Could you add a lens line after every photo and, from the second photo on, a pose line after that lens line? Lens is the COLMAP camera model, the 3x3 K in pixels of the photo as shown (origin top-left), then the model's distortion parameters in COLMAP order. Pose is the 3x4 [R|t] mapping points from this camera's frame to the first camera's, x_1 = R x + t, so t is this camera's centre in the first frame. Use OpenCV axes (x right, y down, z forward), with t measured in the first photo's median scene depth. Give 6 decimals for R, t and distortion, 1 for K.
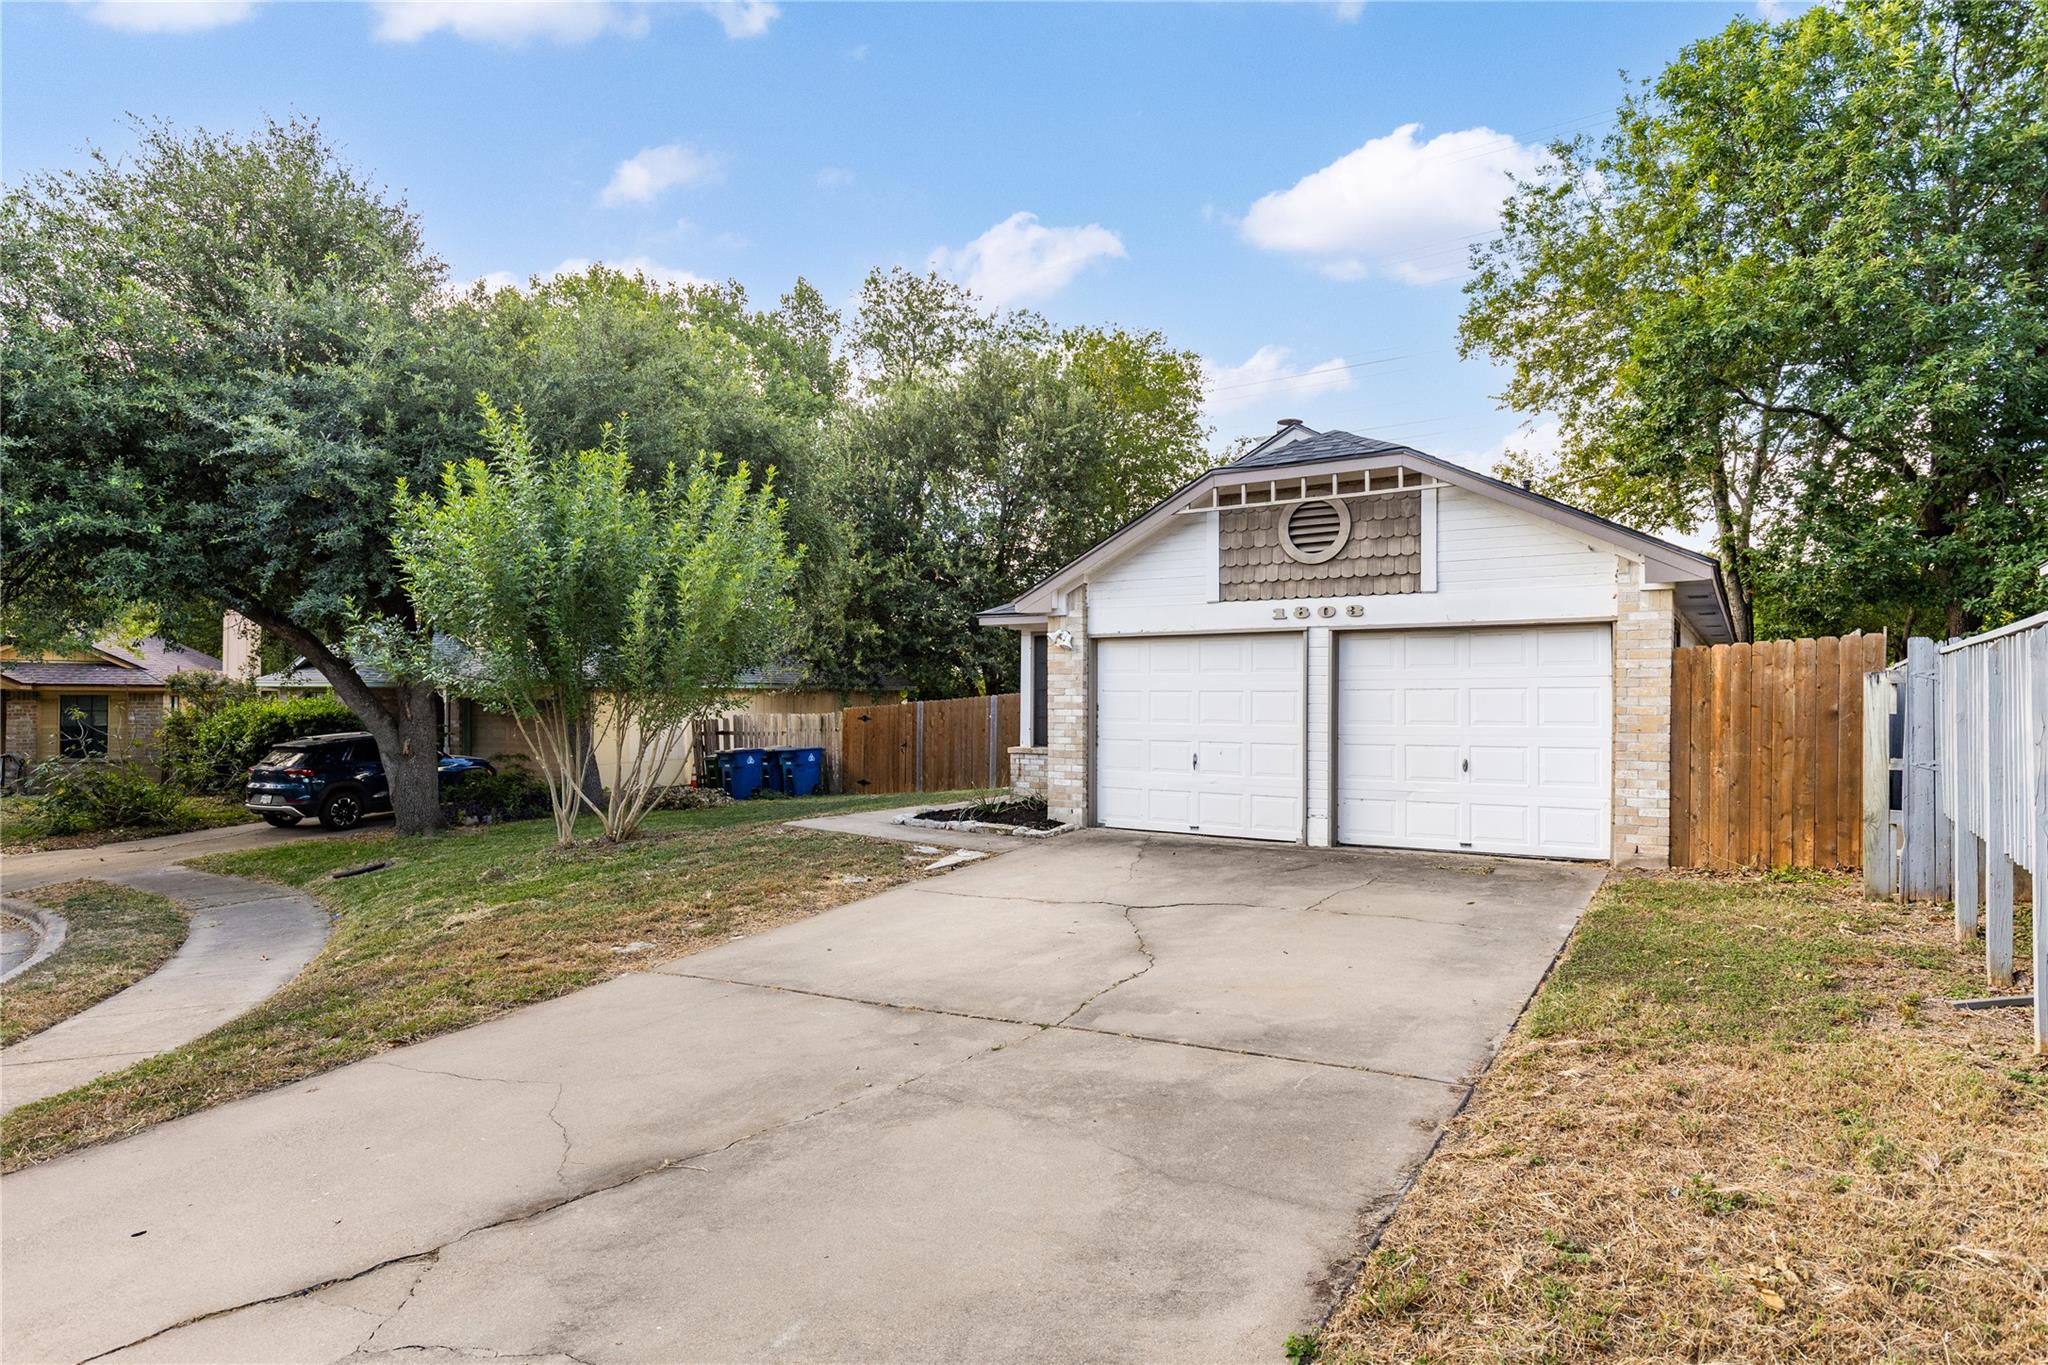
lens RADIAL K [[1857.7, 0, 1024.0], [0, 1857.7, 682.5], [0, 0, 1]] dist [0.001897, 0.001243]
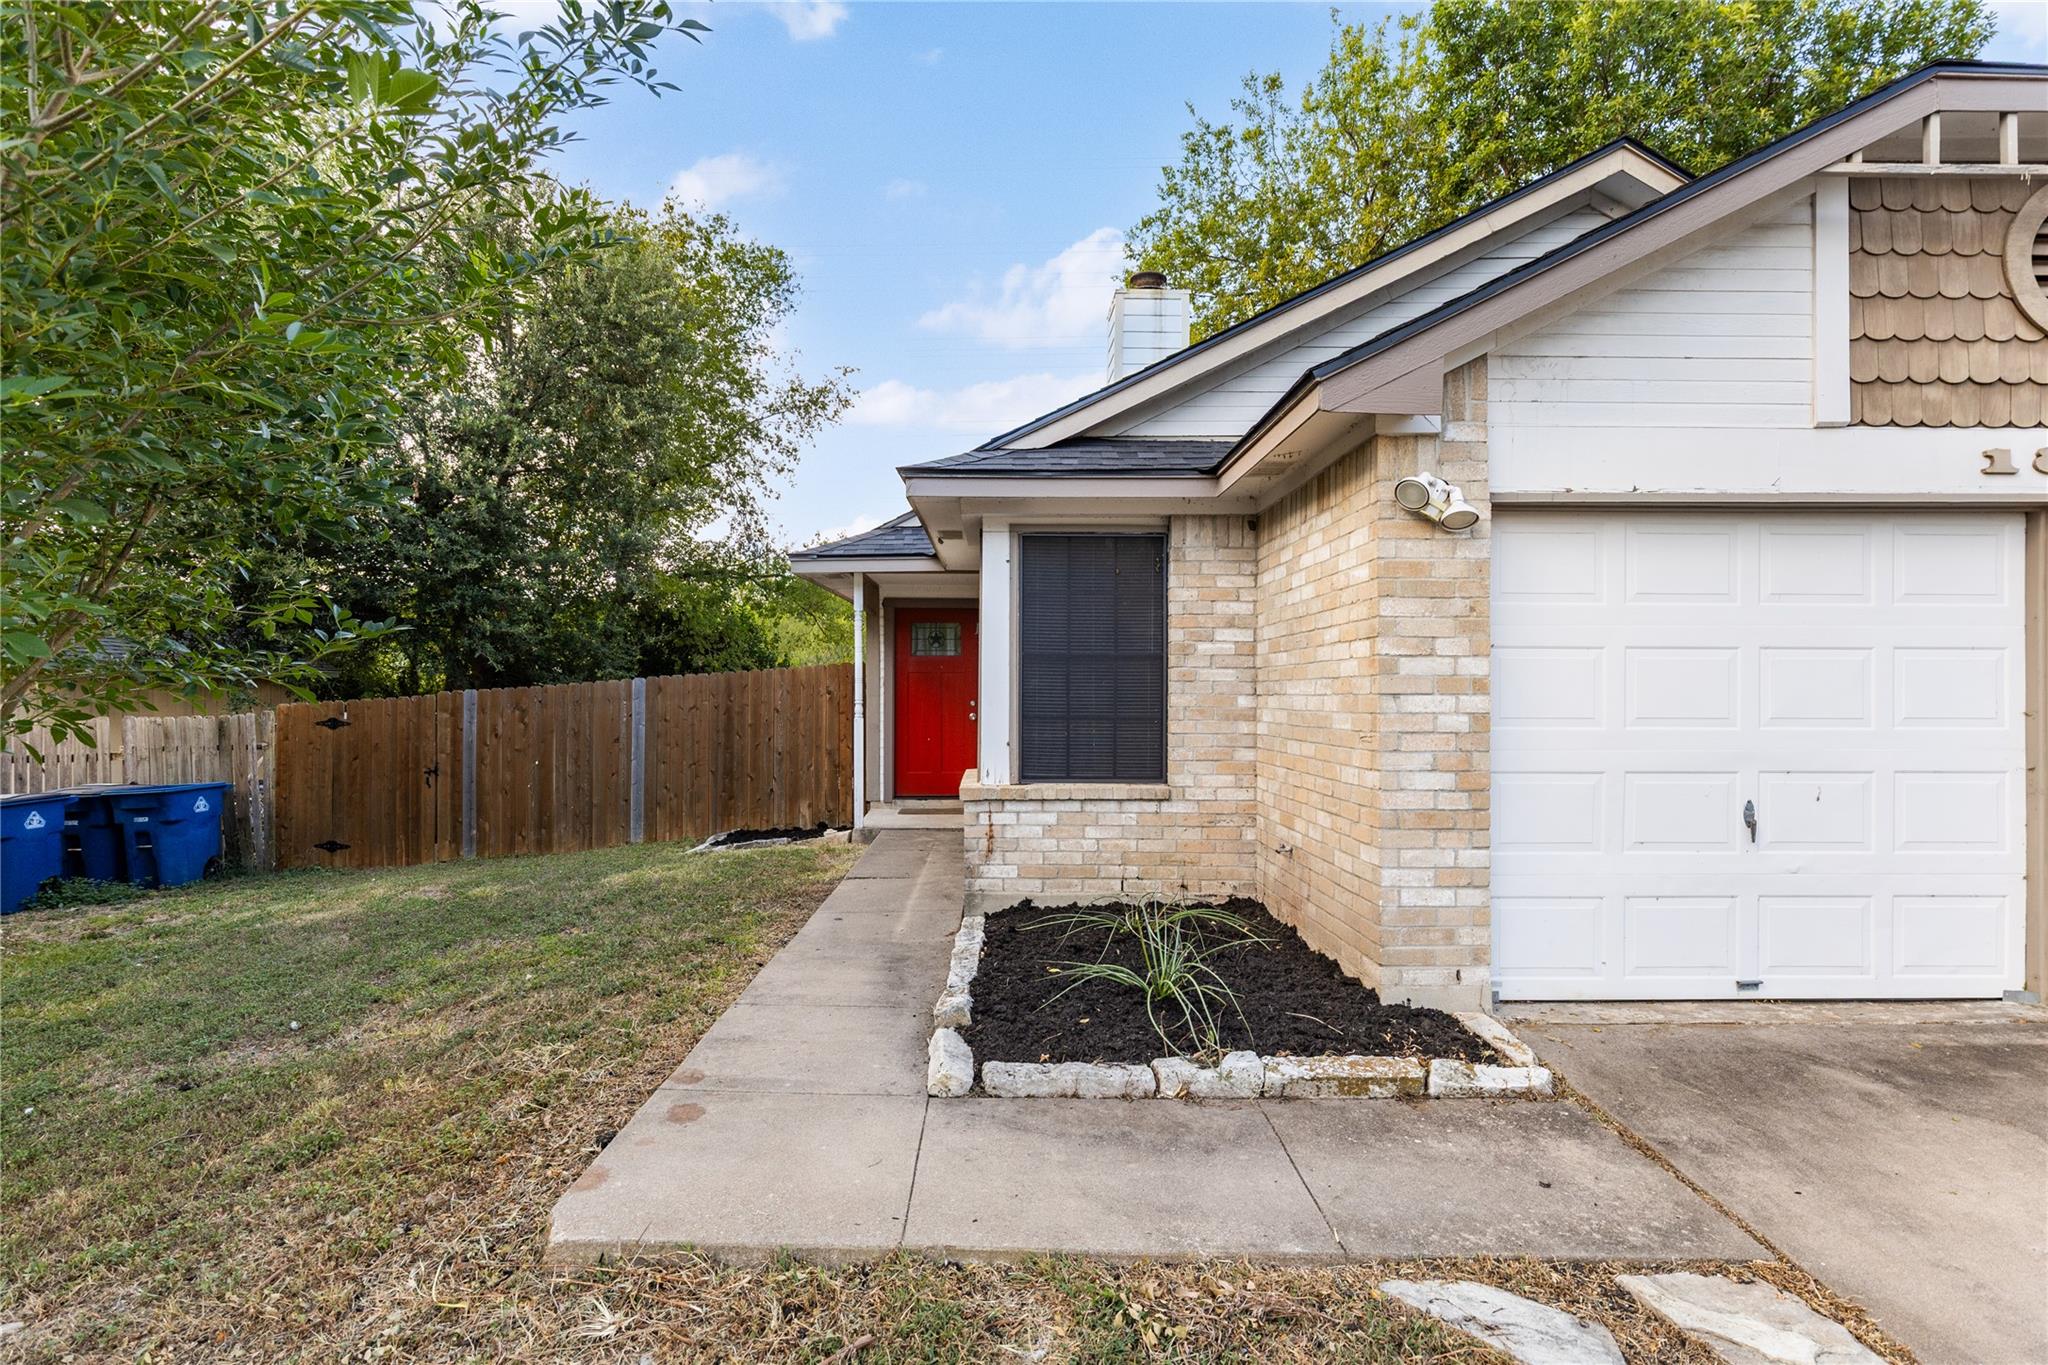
lens RADIAL K [[1022.1, 0, 1024.0], [0, 1022.1, 682.5], [0, 0, 1]] dist [0.001718, -0.000148]
pose [[0.770050, 0.005821, 0.637956, -0.123562], [-0.000303, 0.999962, -0.008760, 0.010291], [-0.637983, 0.006552, 0.770023, 0.667675]]
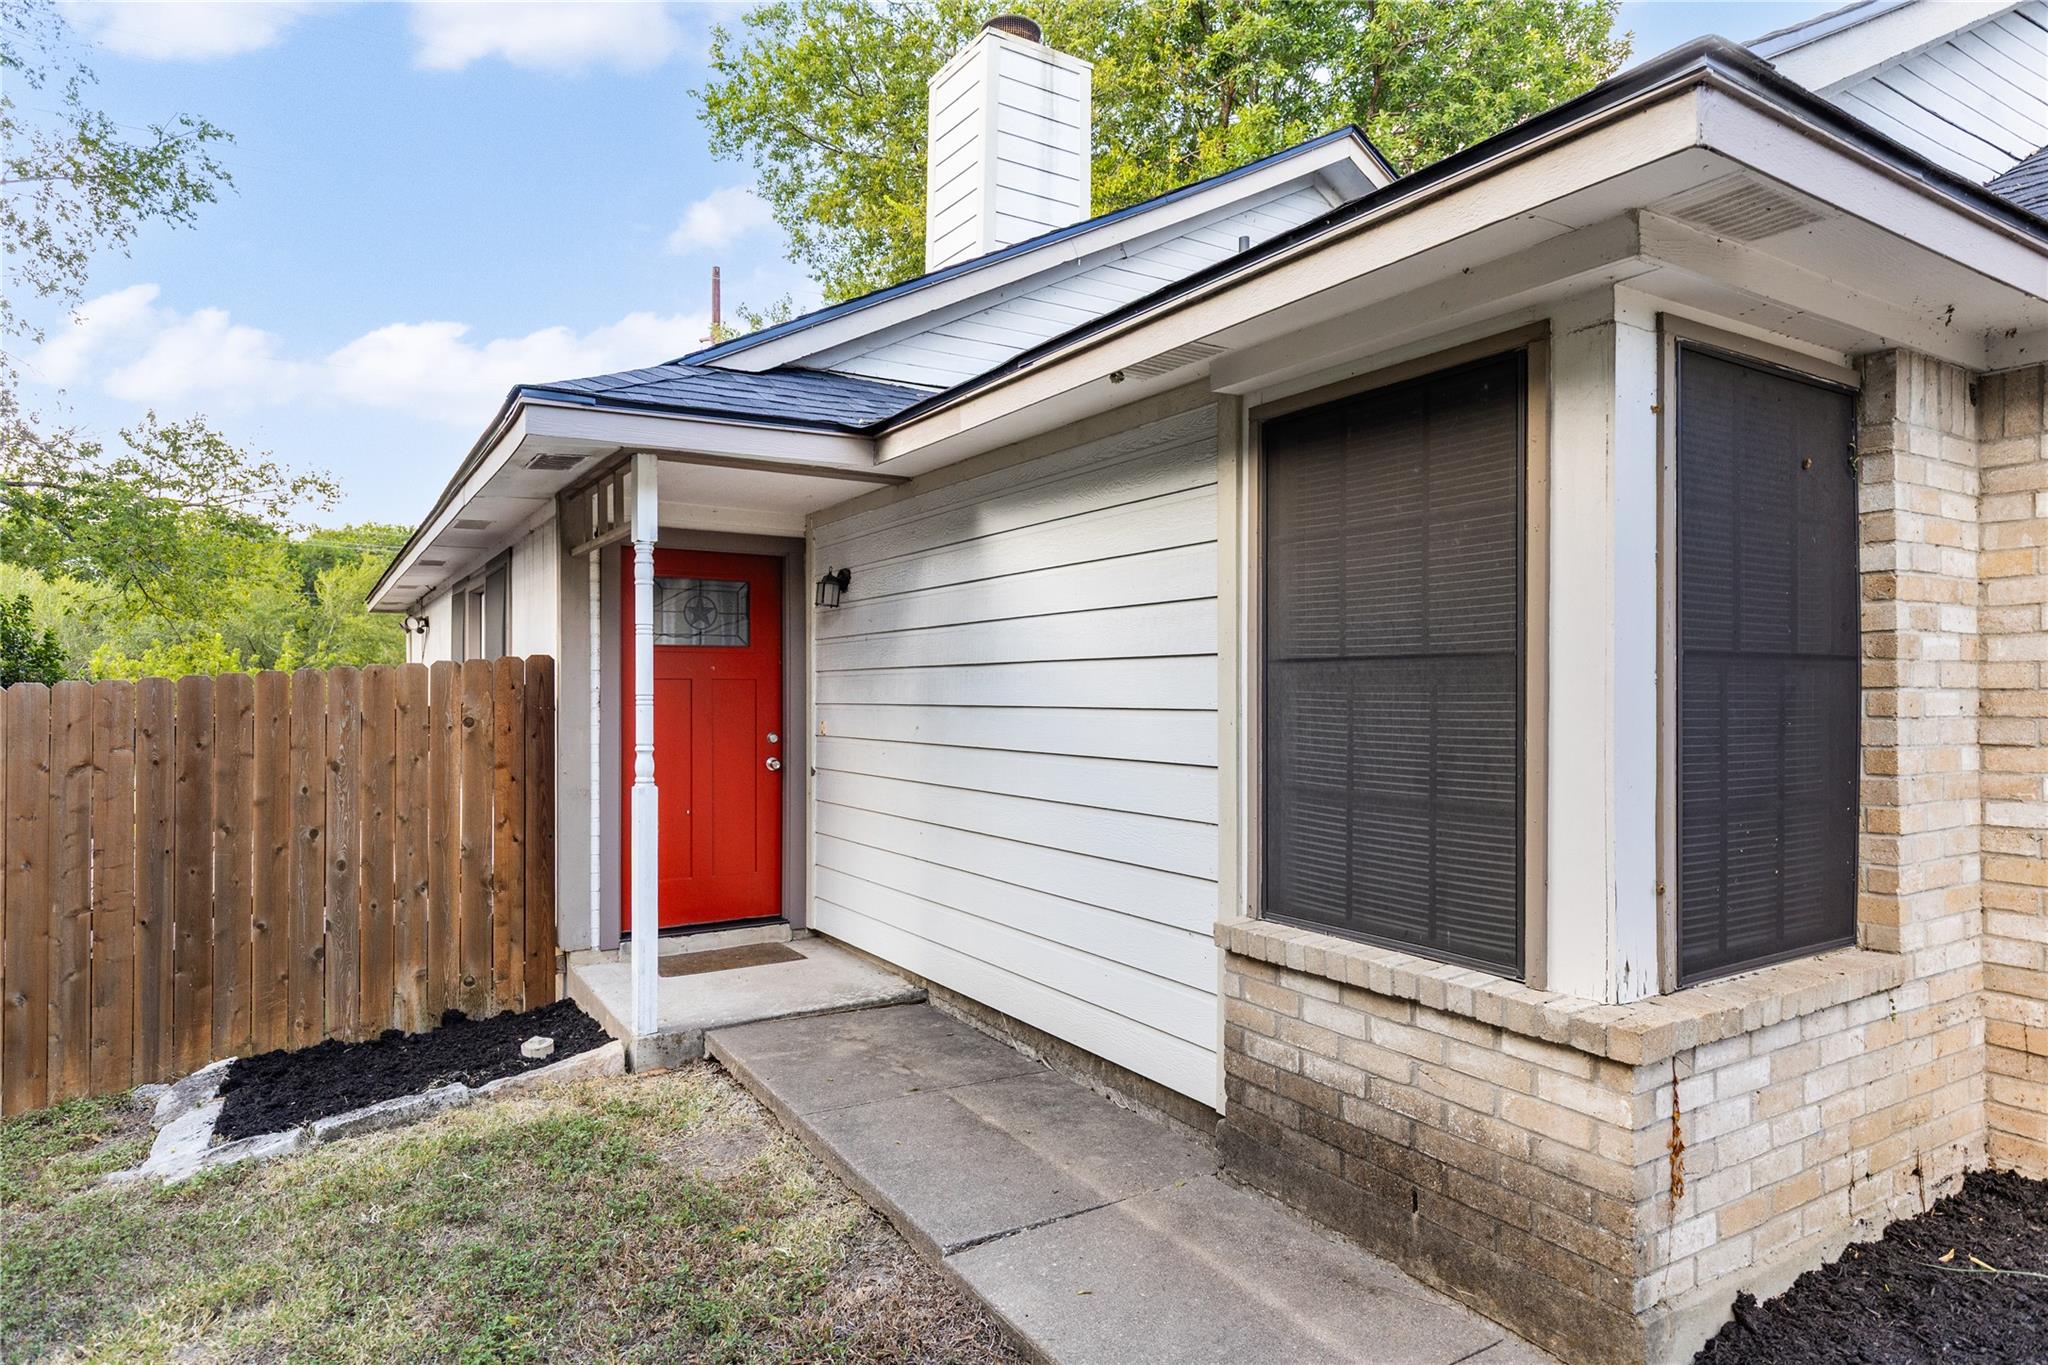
lens RADIAL K [[1173.9, 0, 1024.0], [0, 1173.9, 682.5], [0, 0, 1]] dist [0.022240, 0.001001]
pose [[0.331828, 0.008235, 0.943304, -0.100924], [0.001560, 0.999956, -0.009278, 0.006891], [-0.943338, 0.004550, 0.331801, 0.811095]]
